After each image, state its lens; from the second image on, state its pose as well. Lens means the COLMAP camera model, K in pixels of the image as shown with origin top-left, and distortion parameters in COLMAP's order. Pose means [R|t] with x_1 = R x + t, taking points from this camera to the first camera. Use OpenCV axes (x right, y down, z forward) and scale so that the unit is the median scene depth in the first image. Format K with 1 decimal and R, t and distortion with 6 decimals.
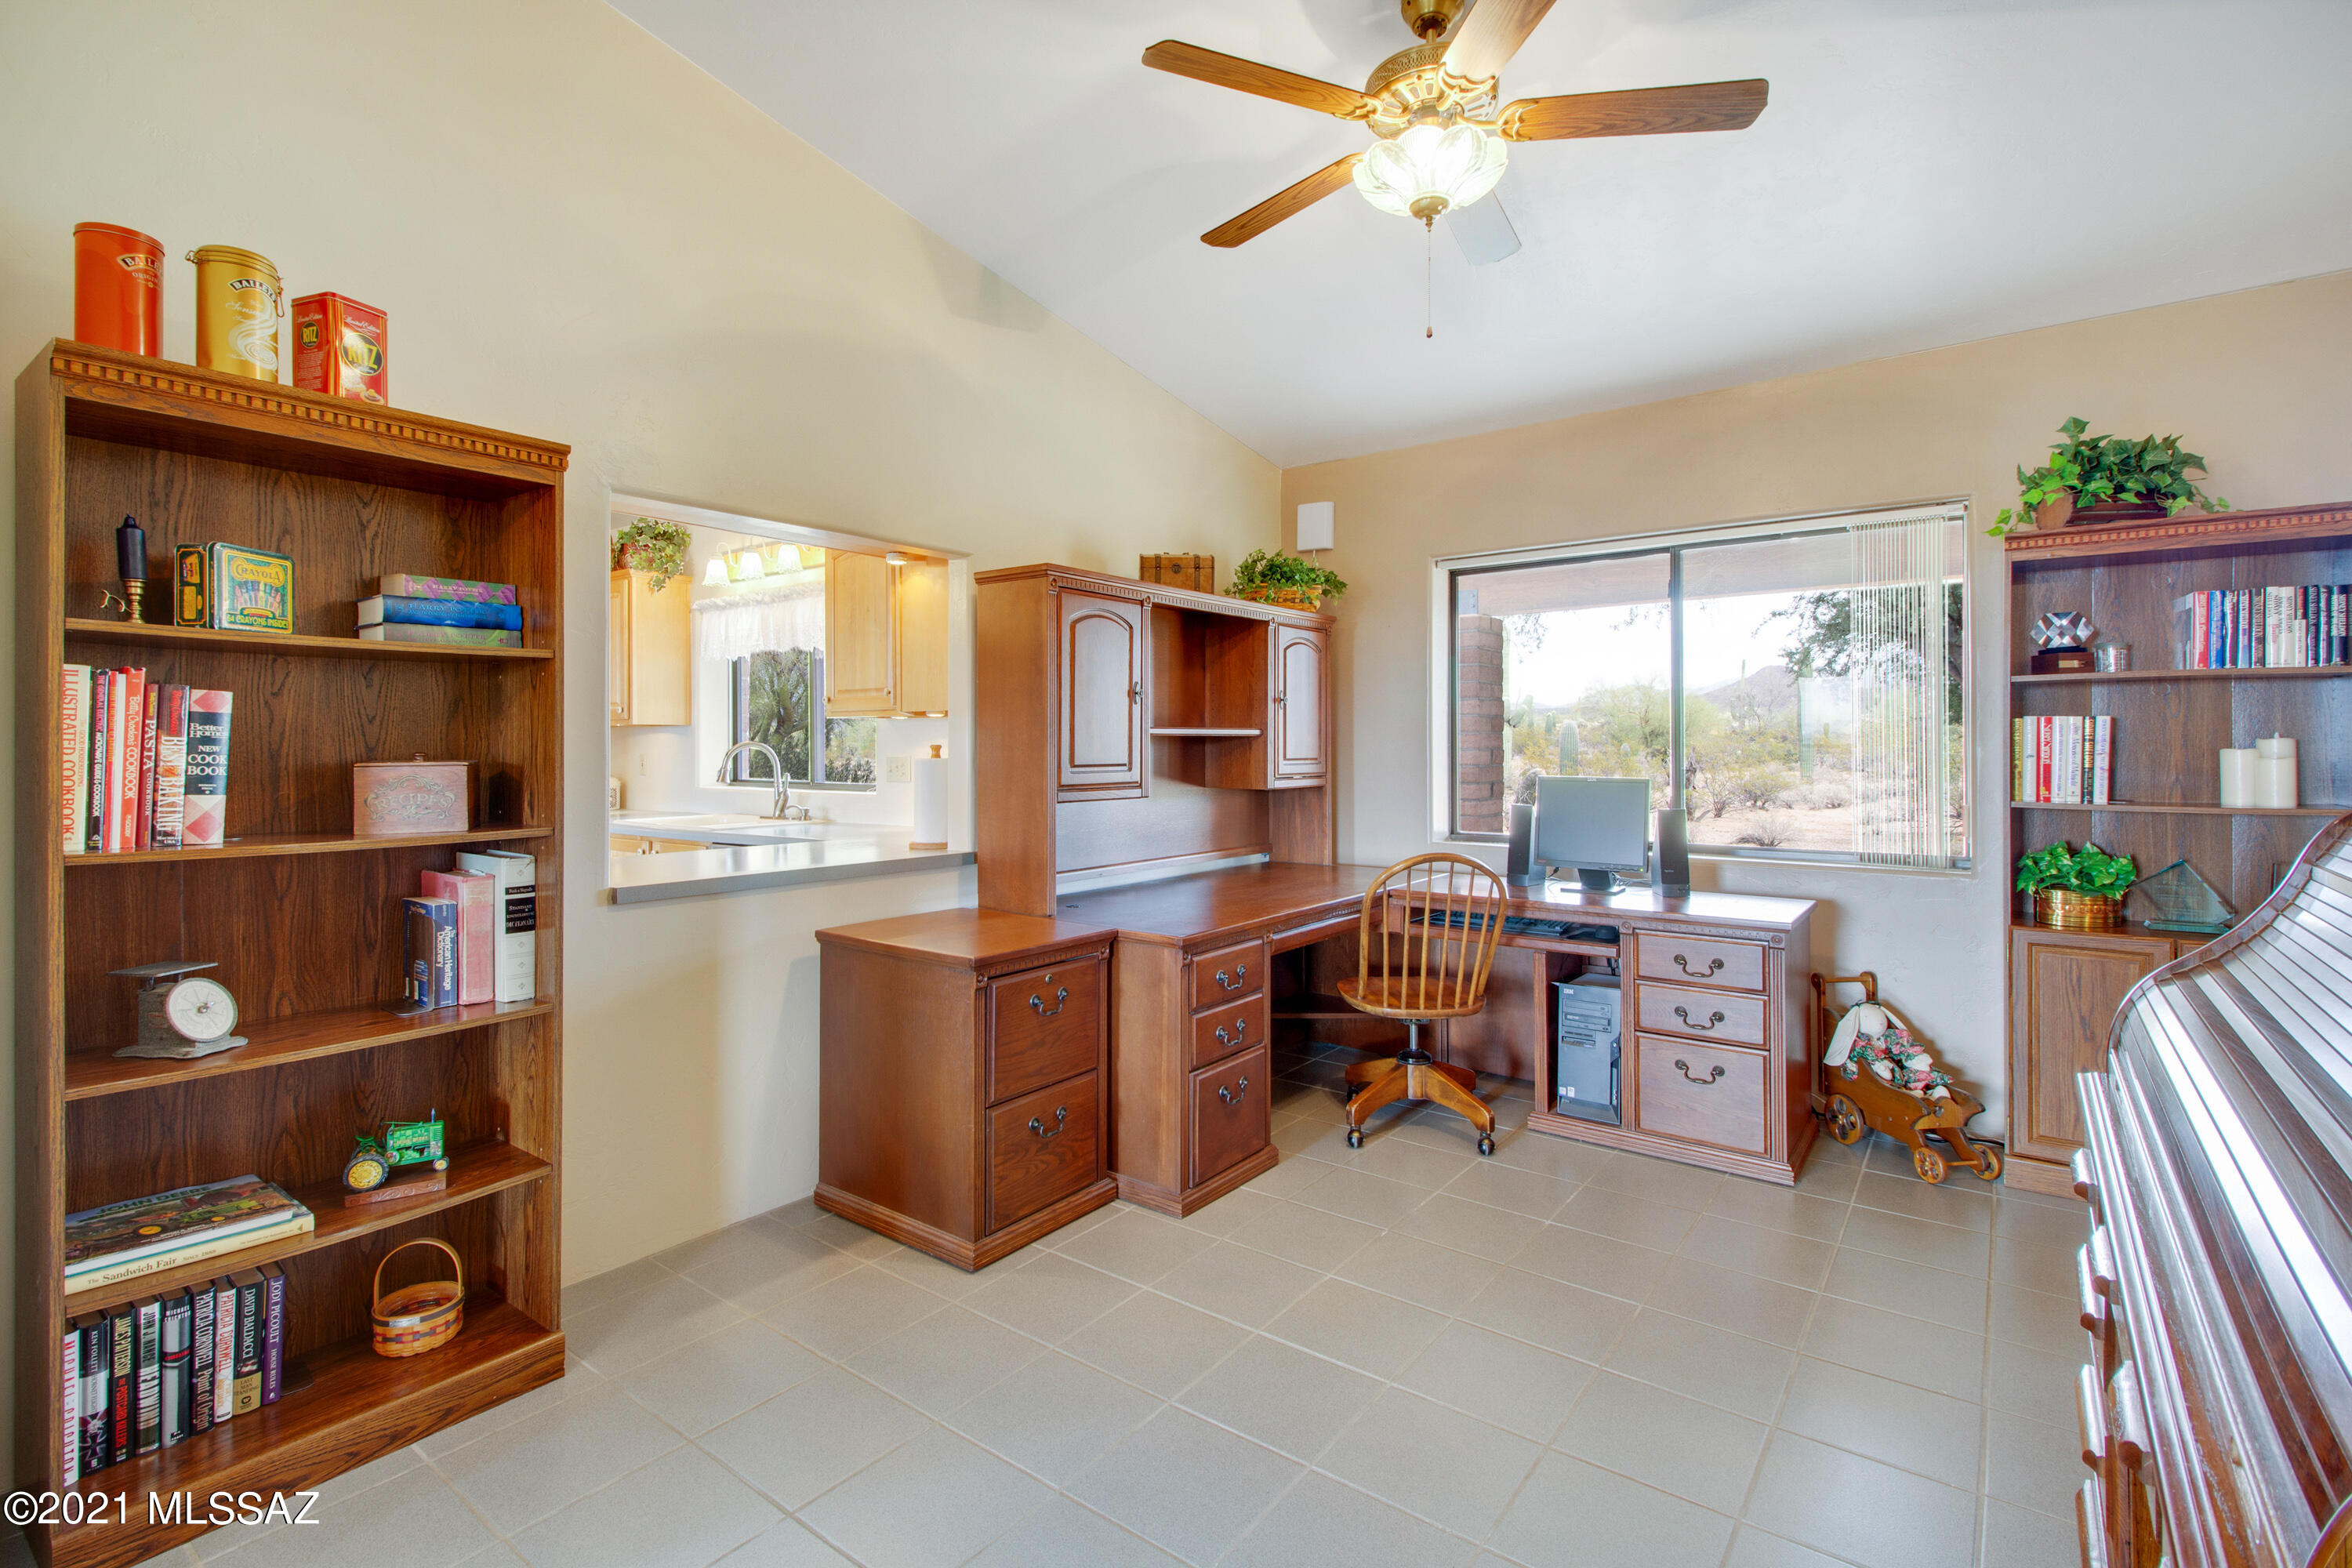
lens RADIAL K [[1087.0, 0, 1192.0], [0, 1087.0, 739.1], [0, 0, 1]] dist [0.009476, -0.004115]
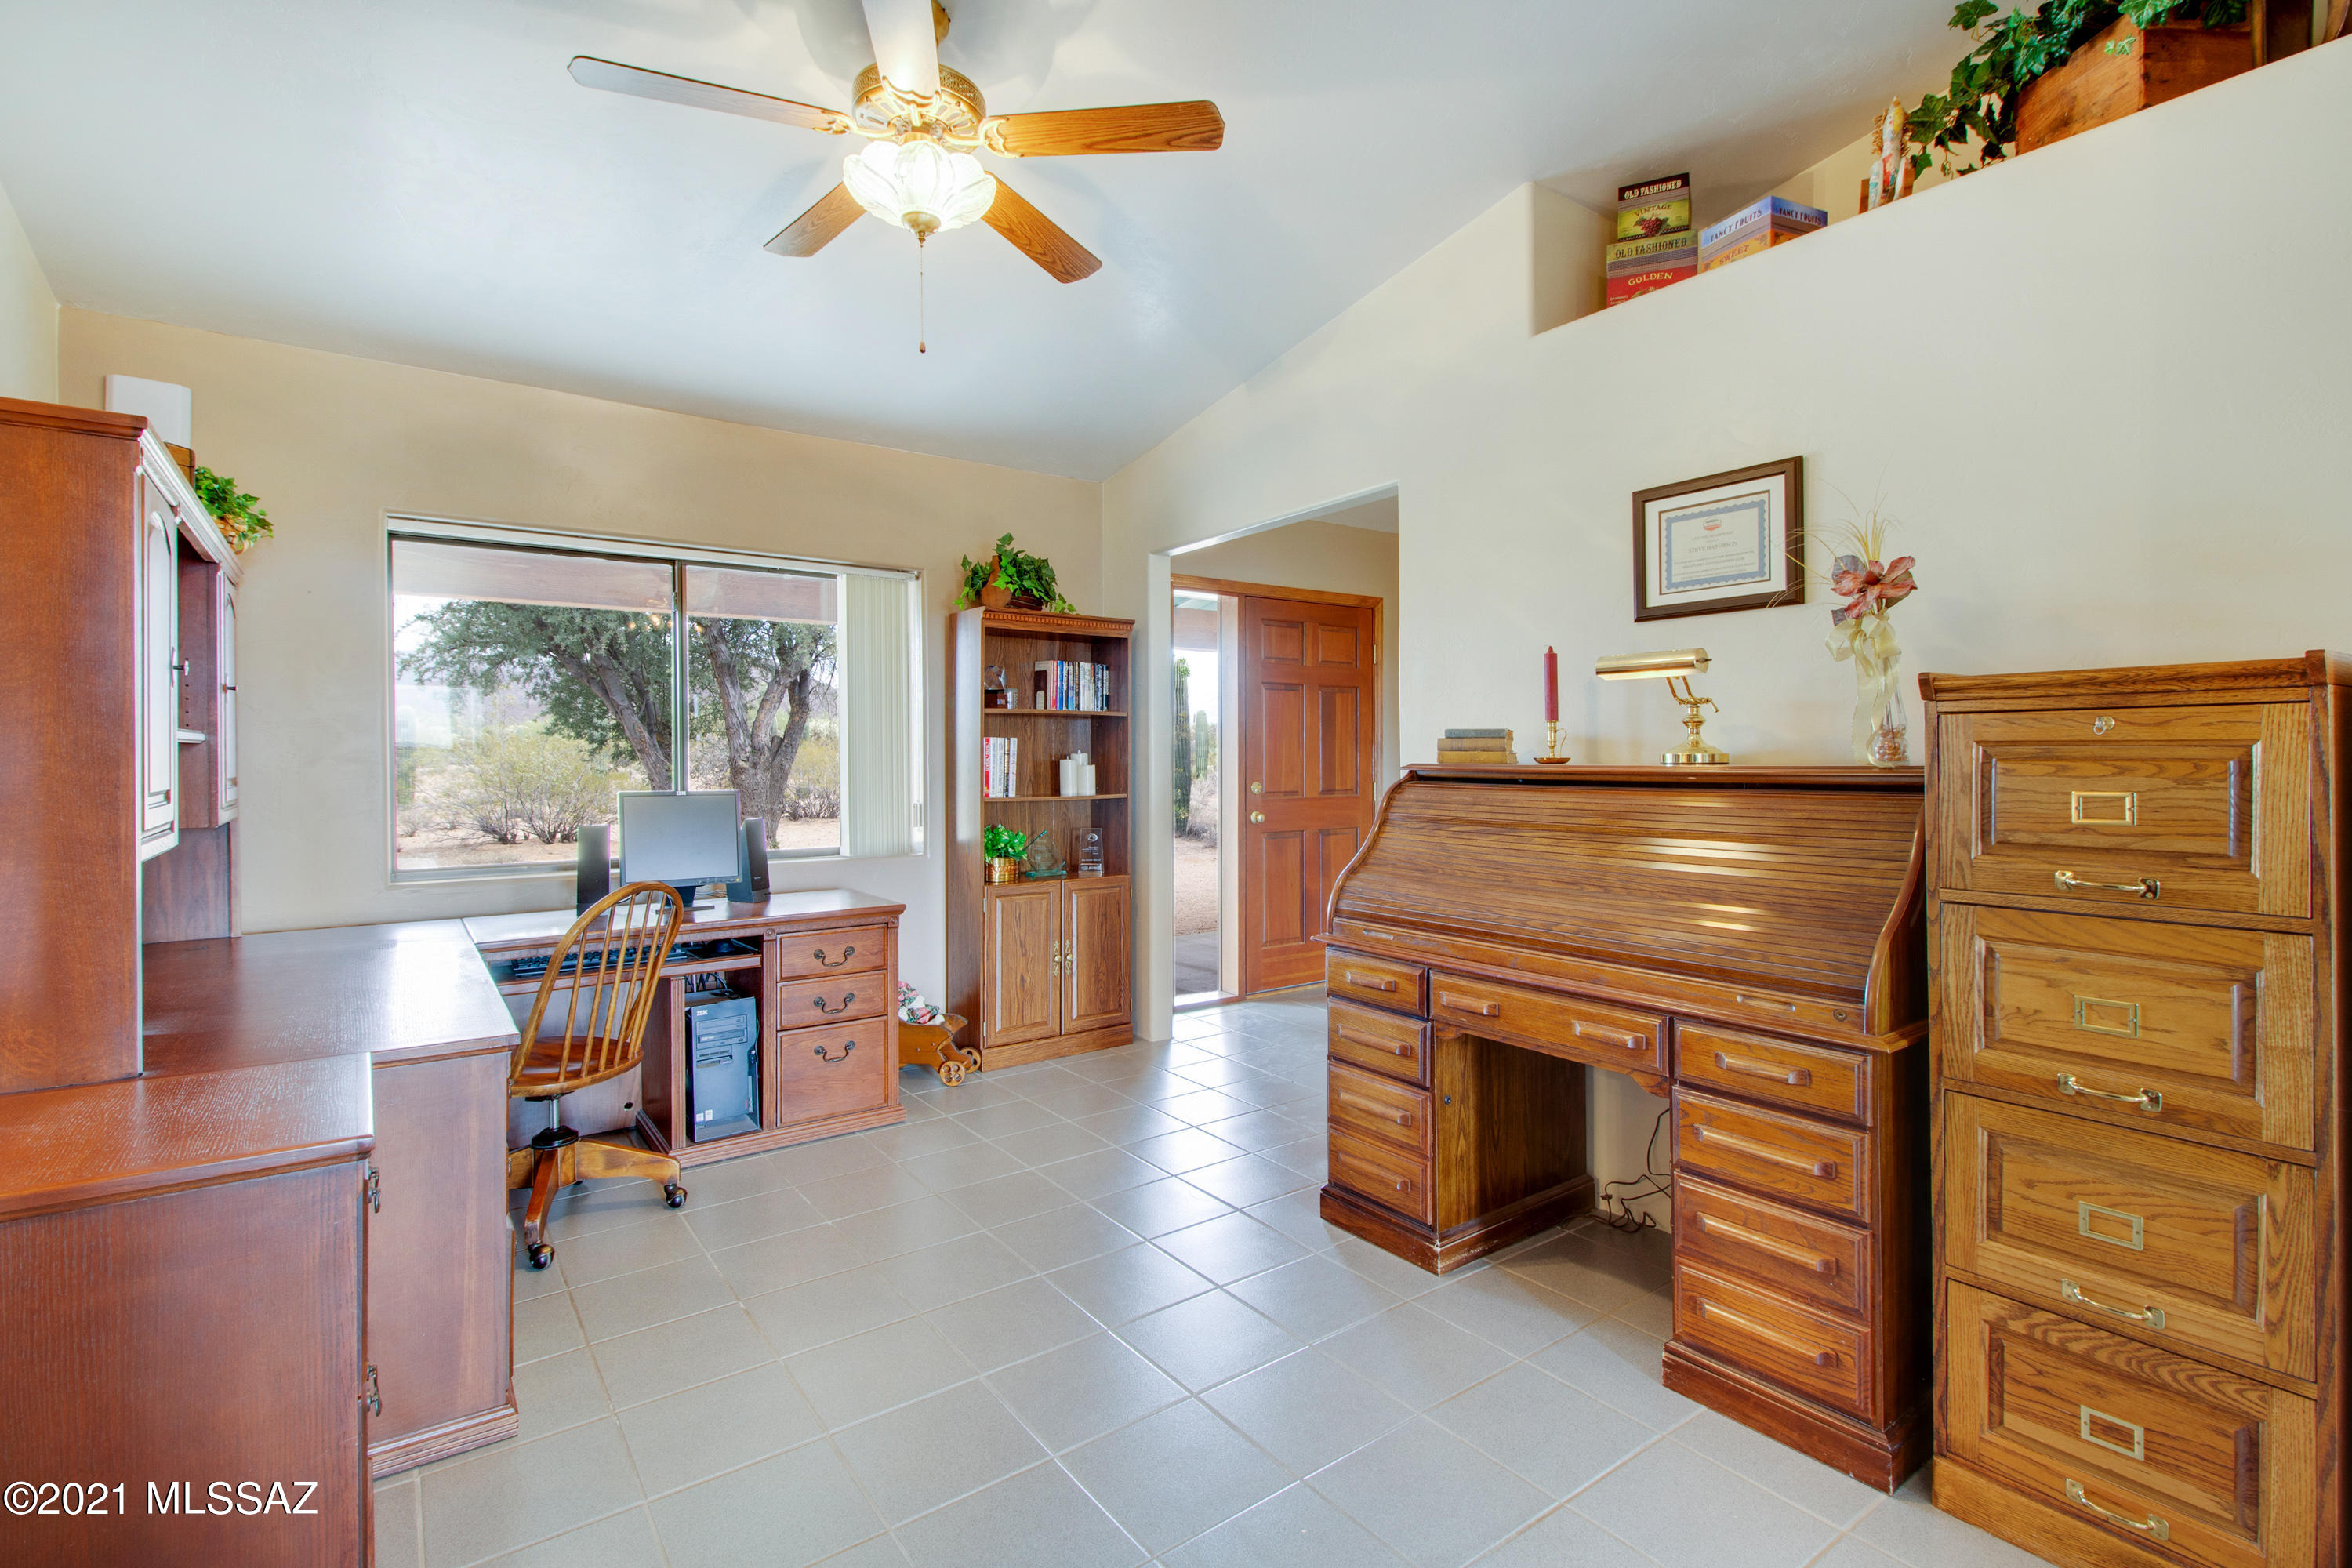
lens RADIAL K [[1087.0, 0, 1168.7], [0, 1087.0, 763.8], [0, 0, 1]] dist [0.009476, -0.004115]
pose [[0.288121, -0.005295, 0.957579, -0.517205], [-0.003127, 0.999974, 0.006470, 0.003600], [-0.957589, -0.004859, 0.288097, 0.368779]]
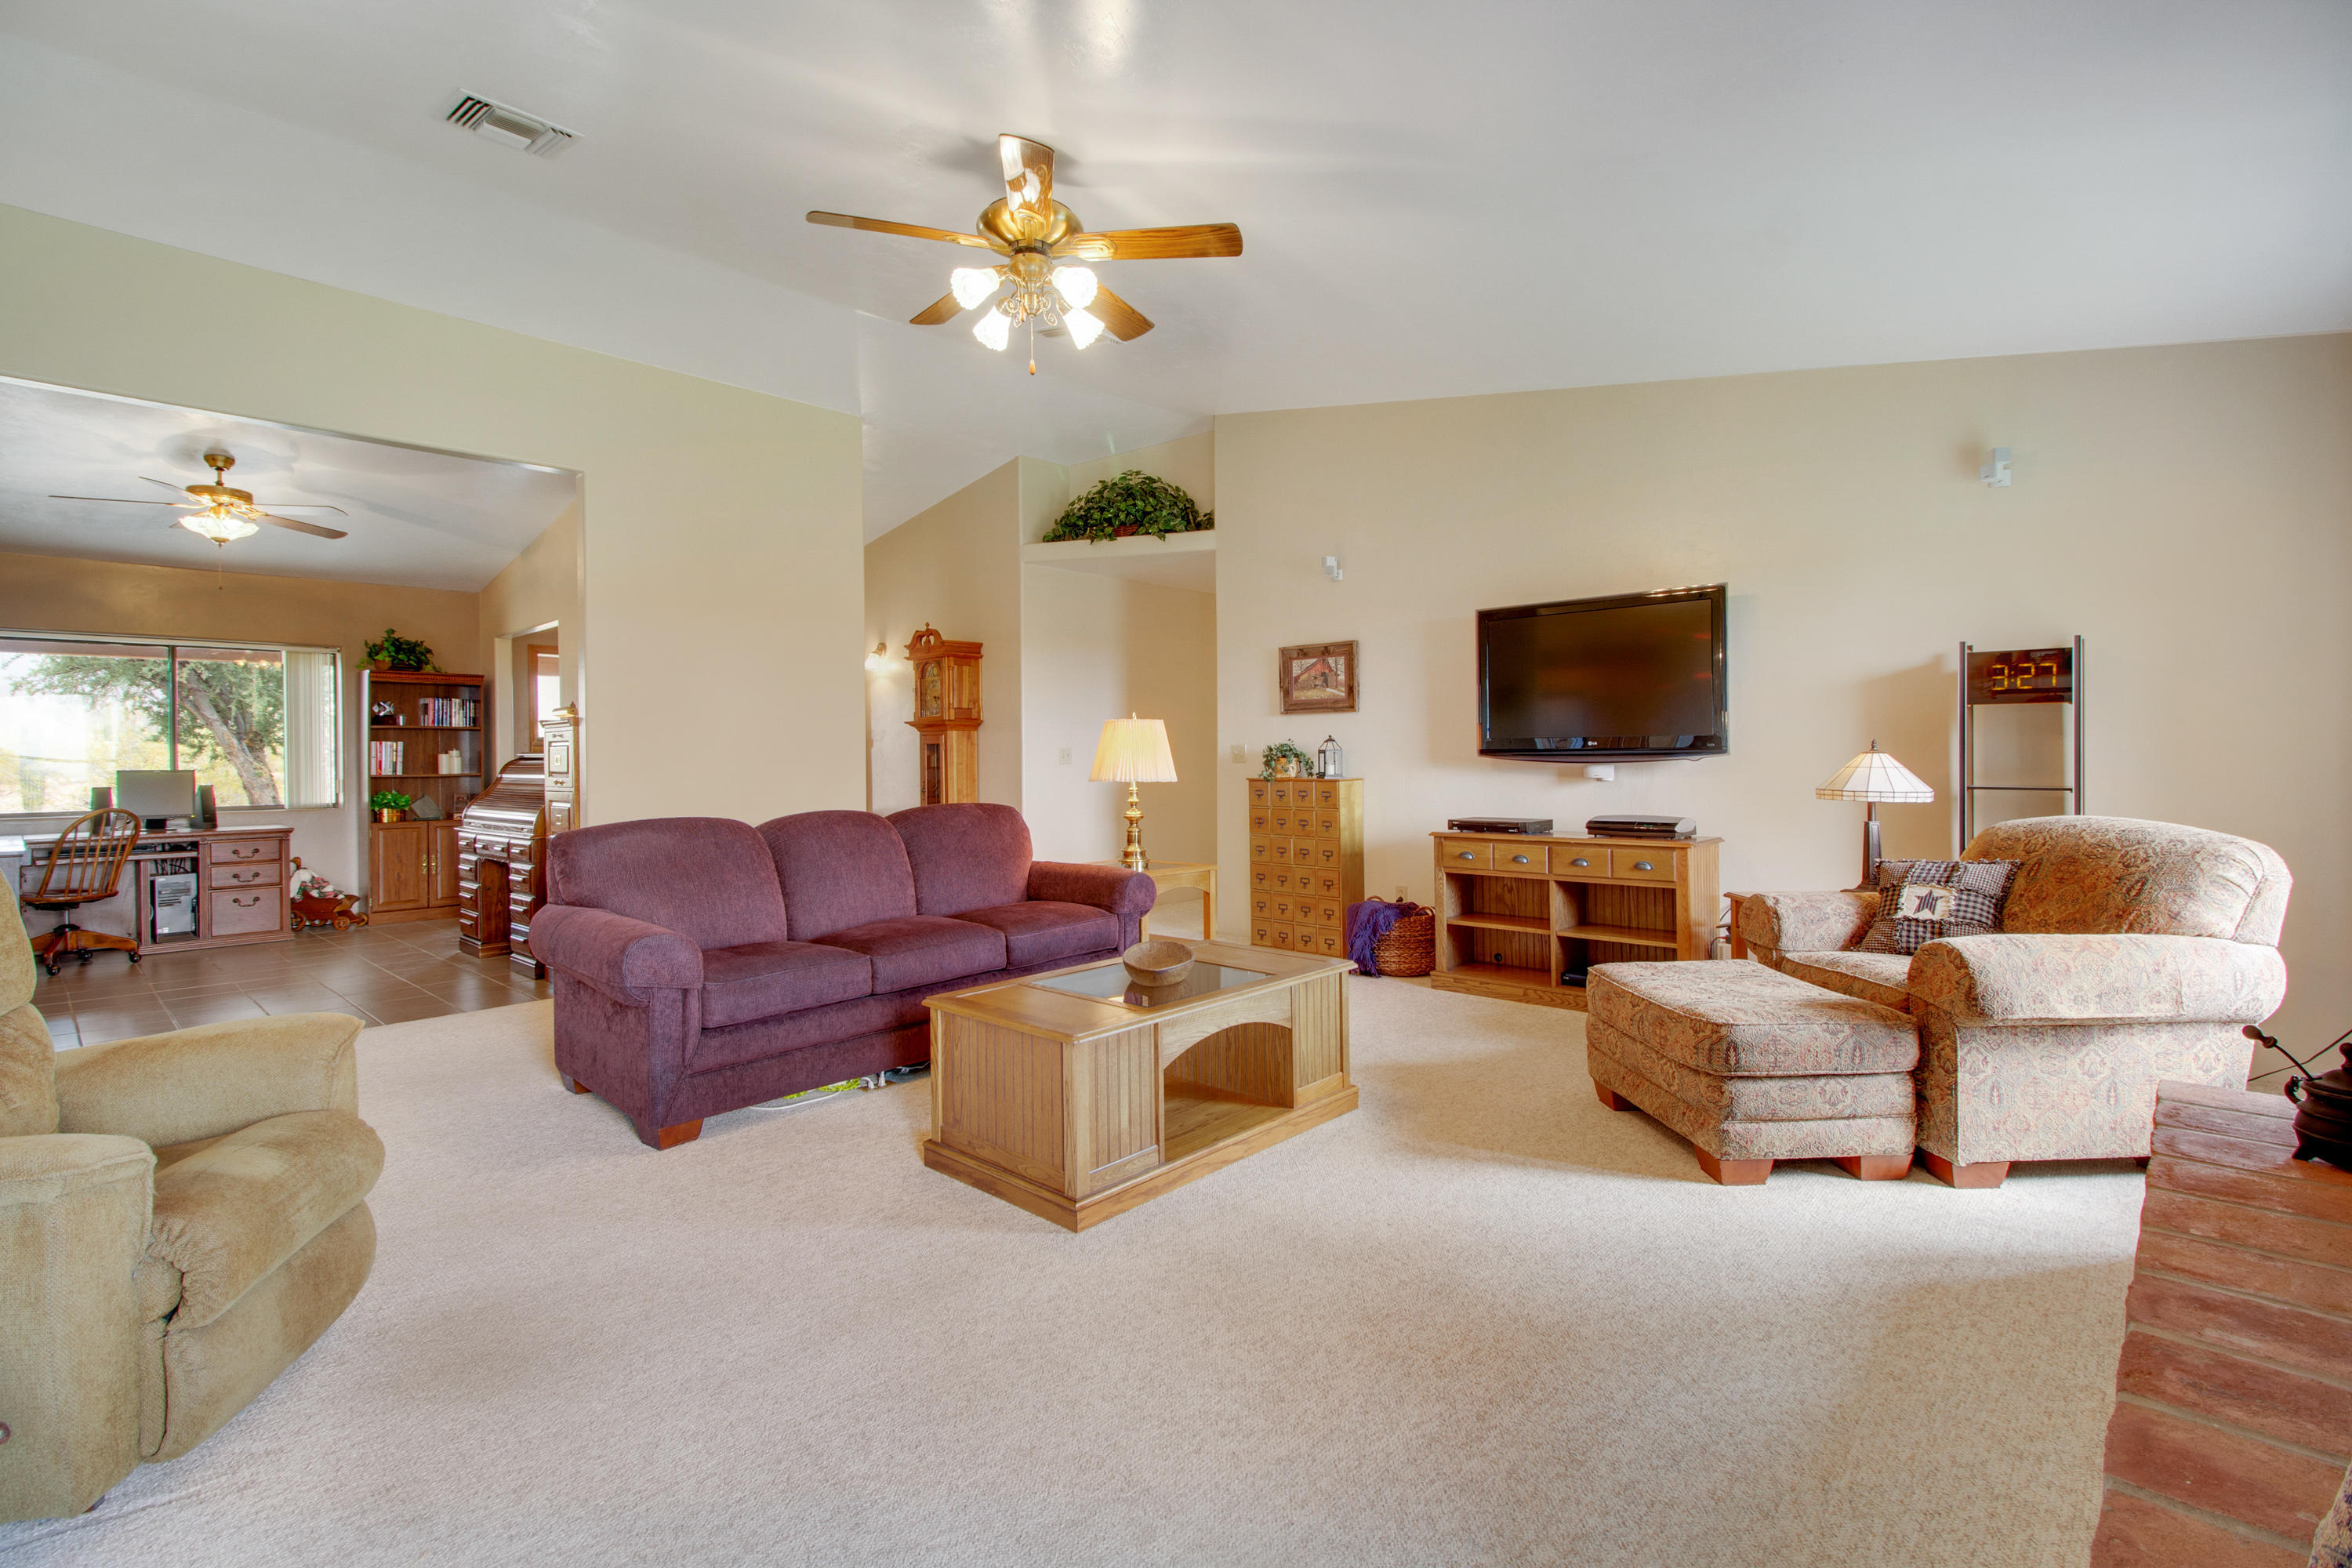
lens RADIAL K [[1087.0, 0, 1171.7], [0, 1087.0, 751.0], [0, 0, 1]] dist [0.009476, -0.004115]
pose [[0.104825, 0.005357, 0.994476, -1.586644], [0.007272, 0.999955, -0.006153, 0.030705], [-0.994464, 0.007877, 0.104781, -1.127731]]
